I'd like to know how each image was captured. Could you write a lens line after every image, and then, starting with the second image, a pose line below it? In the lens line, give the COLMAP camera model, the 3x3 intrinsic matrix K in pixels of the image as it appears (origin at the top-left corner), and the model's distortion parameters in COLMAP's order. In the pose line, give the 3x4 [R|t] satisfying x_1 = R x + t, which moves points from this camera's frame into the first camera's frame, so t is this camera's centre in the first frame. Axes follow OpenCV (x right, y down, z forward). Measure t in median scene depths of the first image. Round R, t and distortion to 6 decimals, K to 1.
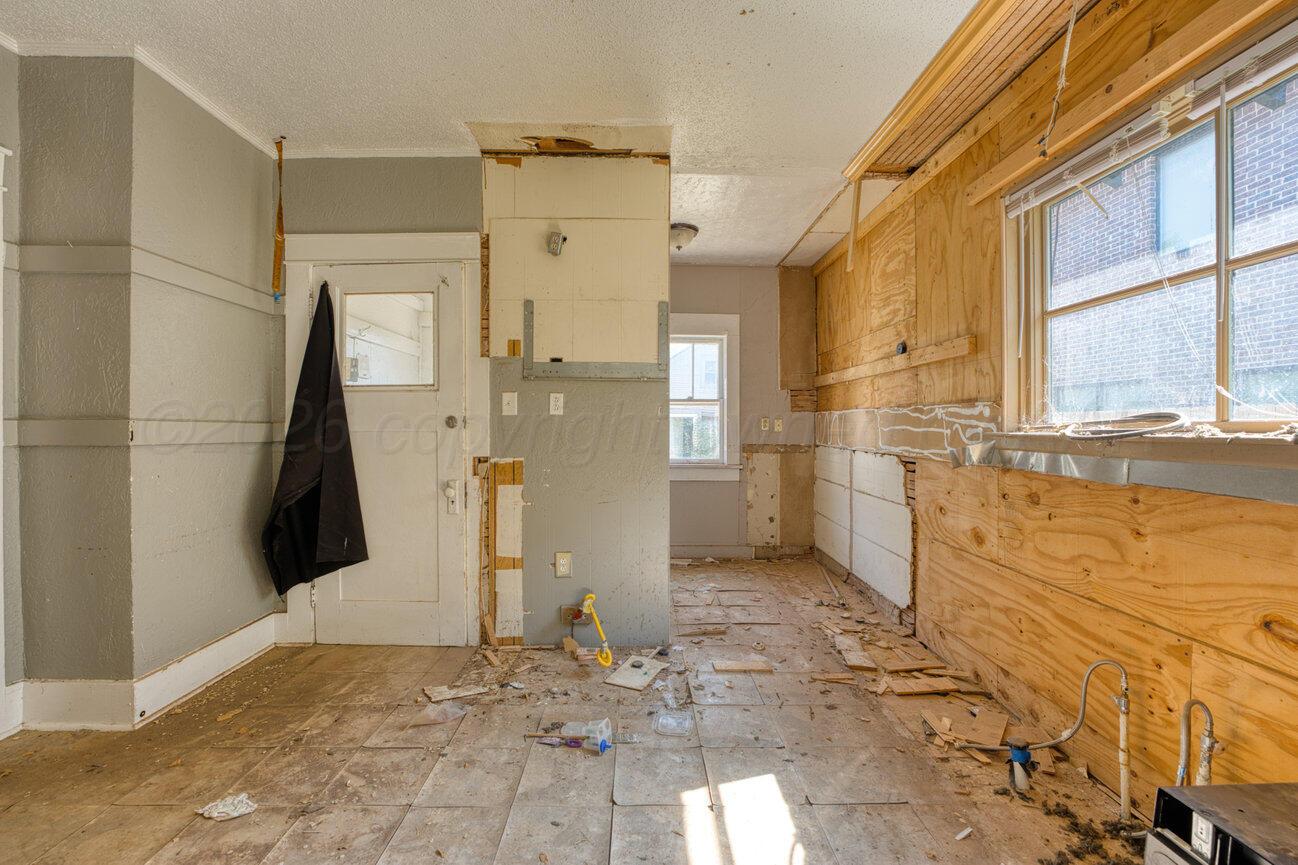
lens RADIAL K [[534.9, 0, 645.8], [0, 534.9, 427.3], [0, 0, 1]] dist [-0.025518, -0.000198]
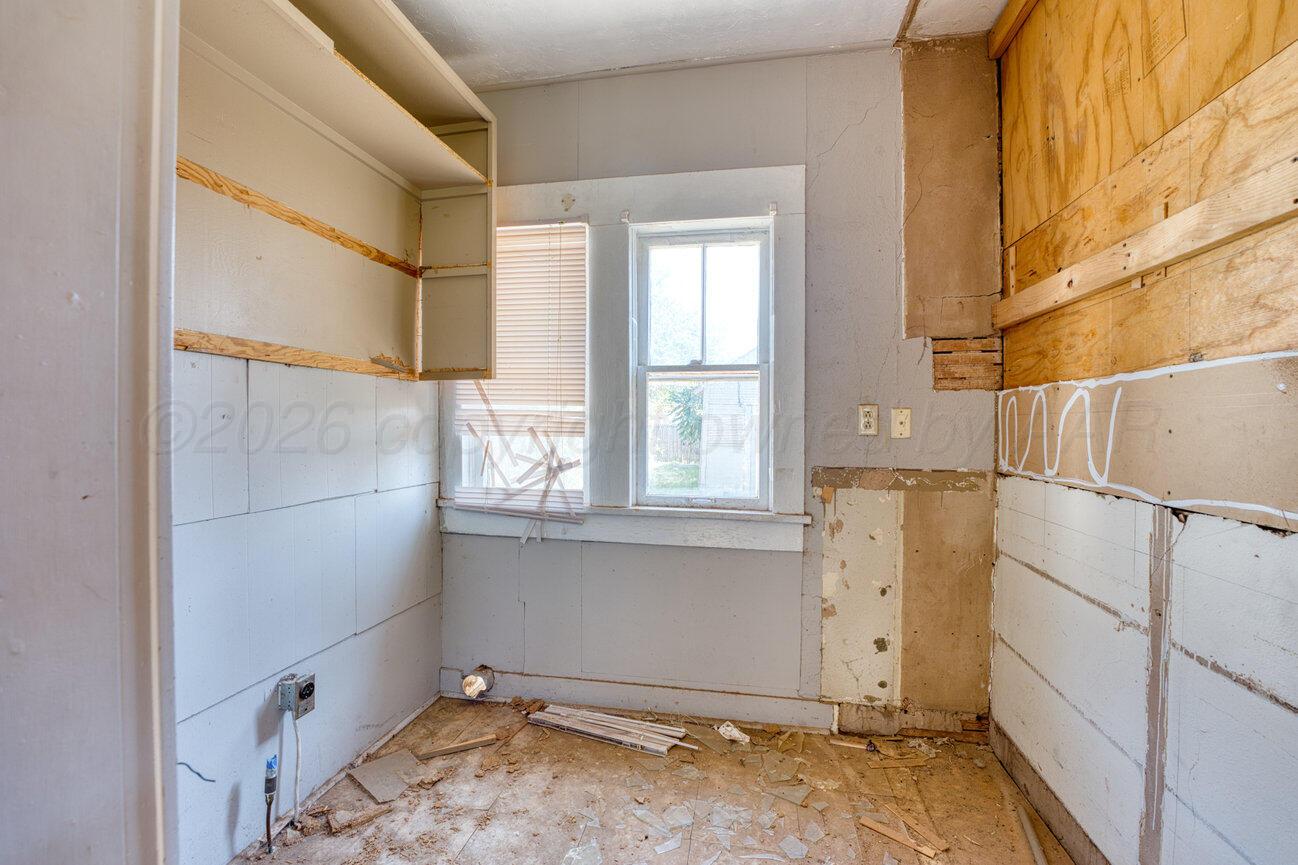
lens RADIAL K [[534.9, 0, 654.8], [0, 534.9, 435.2], [0, 0, 1]] dist [-0.025518, -0.000198]
pose [[0.980697, 0.005264, -0.195461, 0.141291], [-0.003506, 0.999950, 0.009336, 0.002461], [0.195500, -0.008470, 0.980667, 0.555666]]
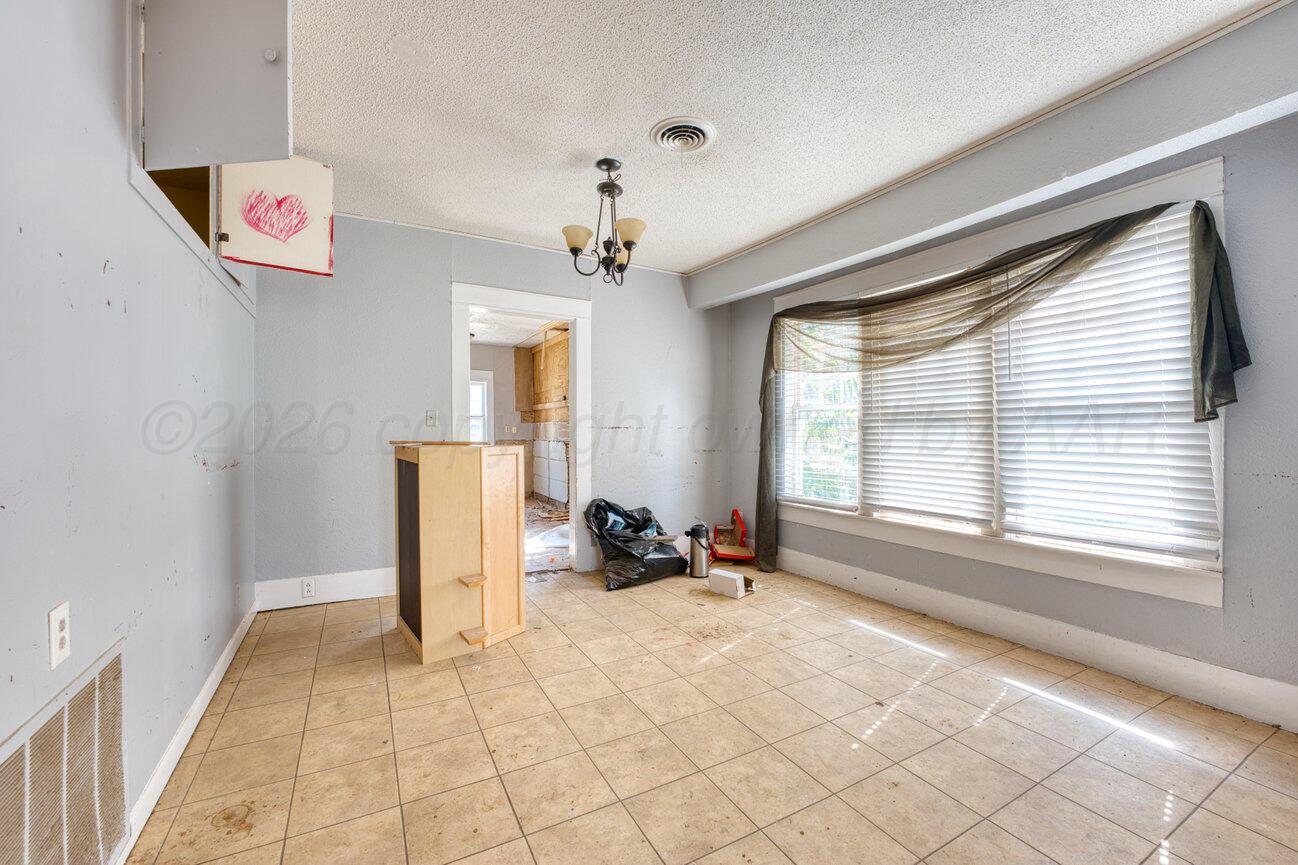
lens RADIAL K [[534.9, 0, 649.0], [0, 534.9, 441.3], [0, 0, 1]] dist [-0.025518, -0.000198]
pose [[0.881412, -0.012716, 0.472177, -0.234053], [0.007049, 0.999880, 0.013768, 0.014599], [-0.472296, -0.008806, 0.881396, -0.927824]]
